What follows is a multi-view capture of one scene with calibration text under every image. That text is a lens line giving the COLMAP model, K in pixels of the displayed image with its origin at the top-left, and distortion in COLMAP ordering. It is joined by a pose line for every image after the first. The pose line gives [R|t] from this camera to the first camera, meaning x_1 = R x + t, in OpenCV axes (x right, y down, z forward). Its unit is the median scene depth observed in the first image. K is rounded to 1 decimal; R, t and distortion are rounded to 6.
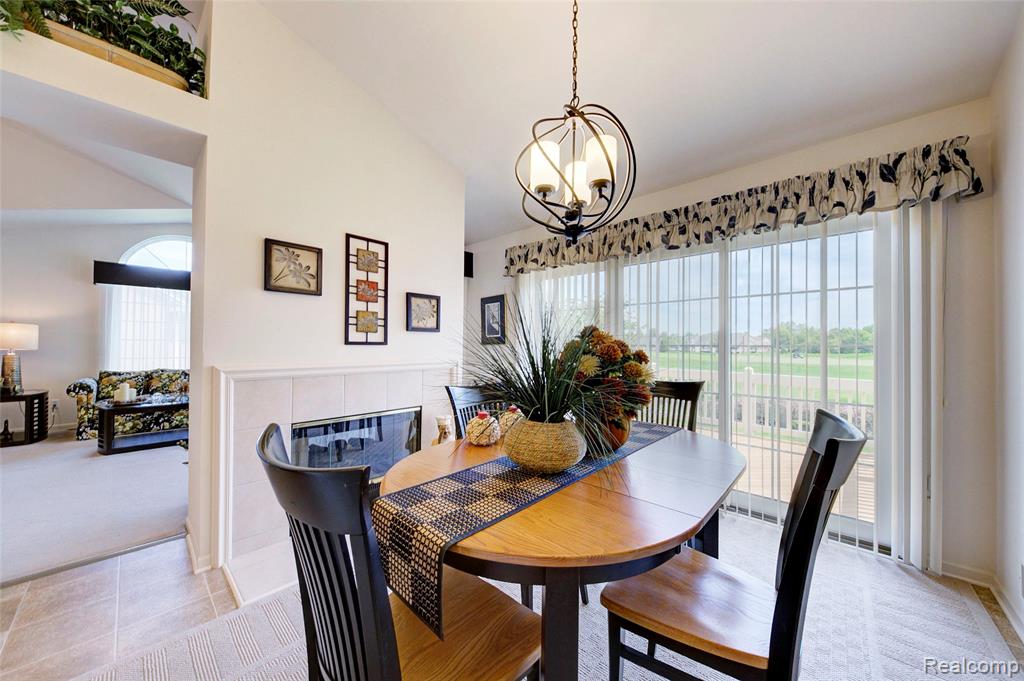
lens RADIAL K [[354.2, 0, 510.9], [0, 354.2, 339.6], [0, 0, 1]] dist [0.002282, -0.003554]
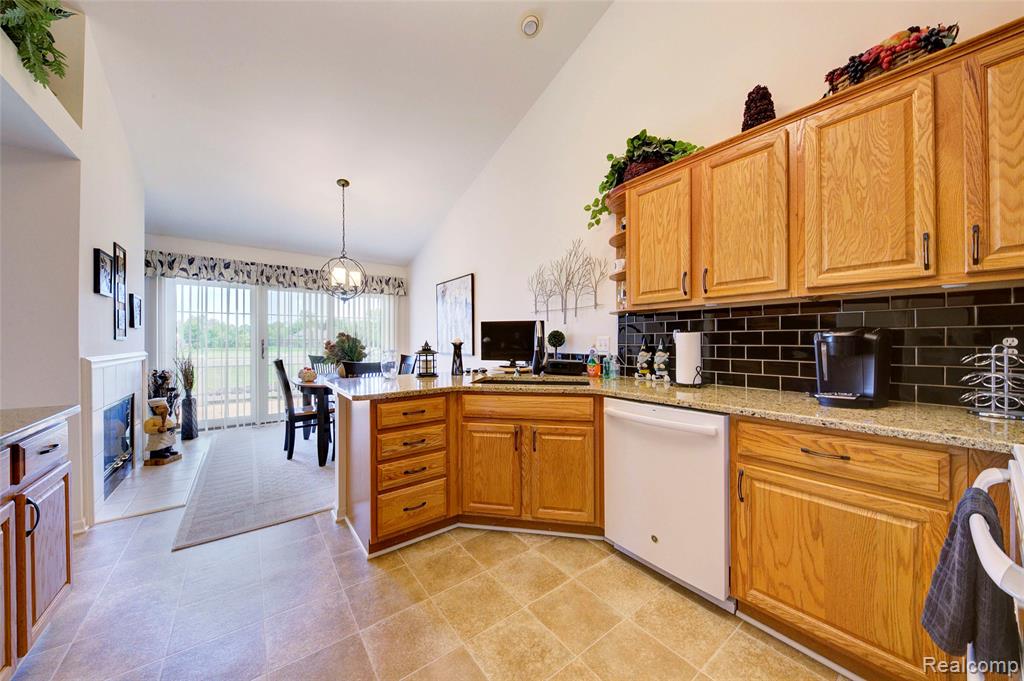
lens RADIAL K [[354.2, 0, 515.2], [0, 354.2, 338.5], [0, 0, 1]] dist [0.002282, -0.003554]
pose [[0.167132, 0.003632, 0.985928, -1.264438], [-0.015984, 0.999872, -0.000974, -0.007137], [-0.985805, -0.015596, 0.167169, -0.431232]]
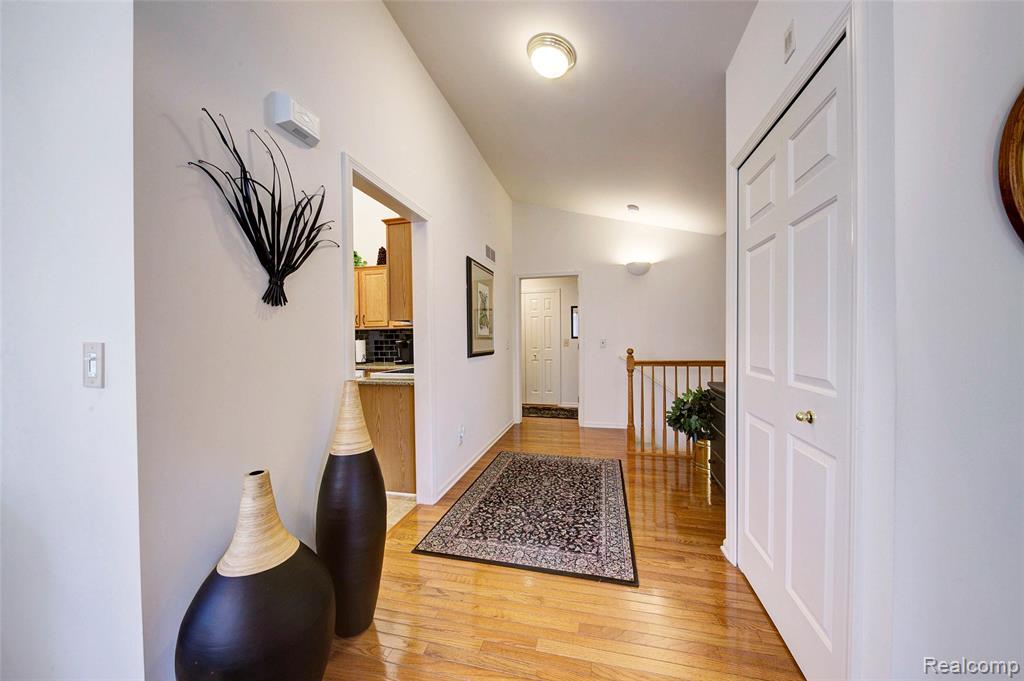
lens RADIAL K [[354.2, 0, 510.4], [0, 354.2, 341.7], [0, 0, 1]] dist [0.002282, -0.003554]
pose [[-0.481480, 0.002241, 0.876454, -1.659704], [-0.004788, 0.999975, -0.005187, -0.009632], [-0.876444, -0.006693, -0.481457, -0.447430]]
